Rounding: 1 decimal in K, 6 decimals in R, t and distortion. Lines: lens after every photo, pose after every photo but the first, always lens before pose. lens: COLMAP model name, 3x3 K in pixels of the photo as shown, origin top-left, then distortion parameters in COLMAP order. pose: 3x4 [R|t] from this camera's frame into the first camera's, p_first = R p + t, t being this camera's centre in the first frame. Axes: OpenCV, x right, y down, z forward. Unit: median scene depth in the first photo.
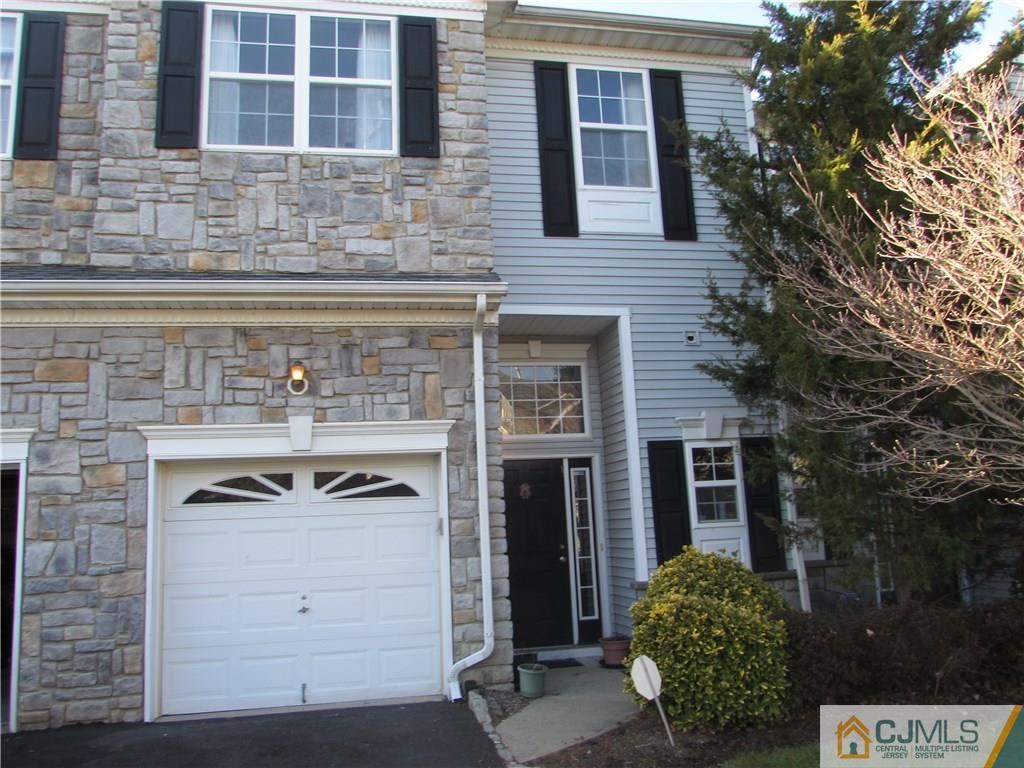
lens RADIAL K [[839.1, 0, 514.6], [0, 839.1, 384.8], [0, 0, 1]] dist [-0.067021, 0.030158]
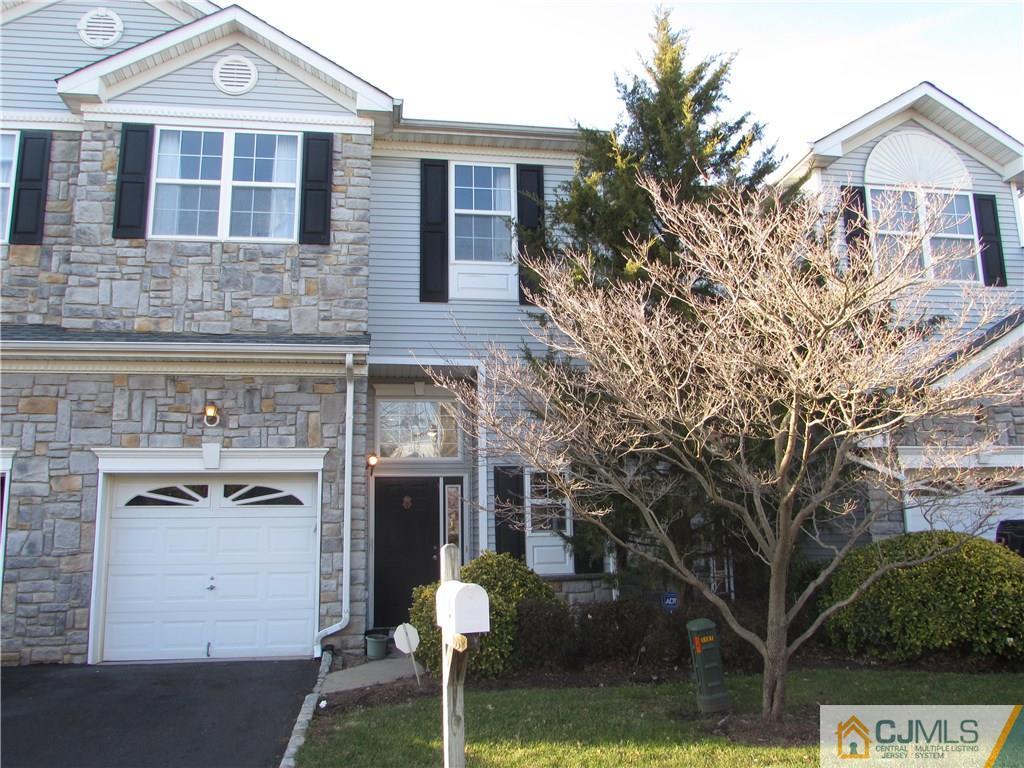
lens RADIAL K [[839.1, 0, 509.8], [0, 839.1, 383.9], [0, 0, 1]] dist [-0.067021, 0.030158]
pose [[0.998754, 0.021831, -0.044868, 0.268695], [-0.021985, 0.999754, -0.002932, -0.061315], [0.044792, 0.003915, 0.998989, -0.301264]]
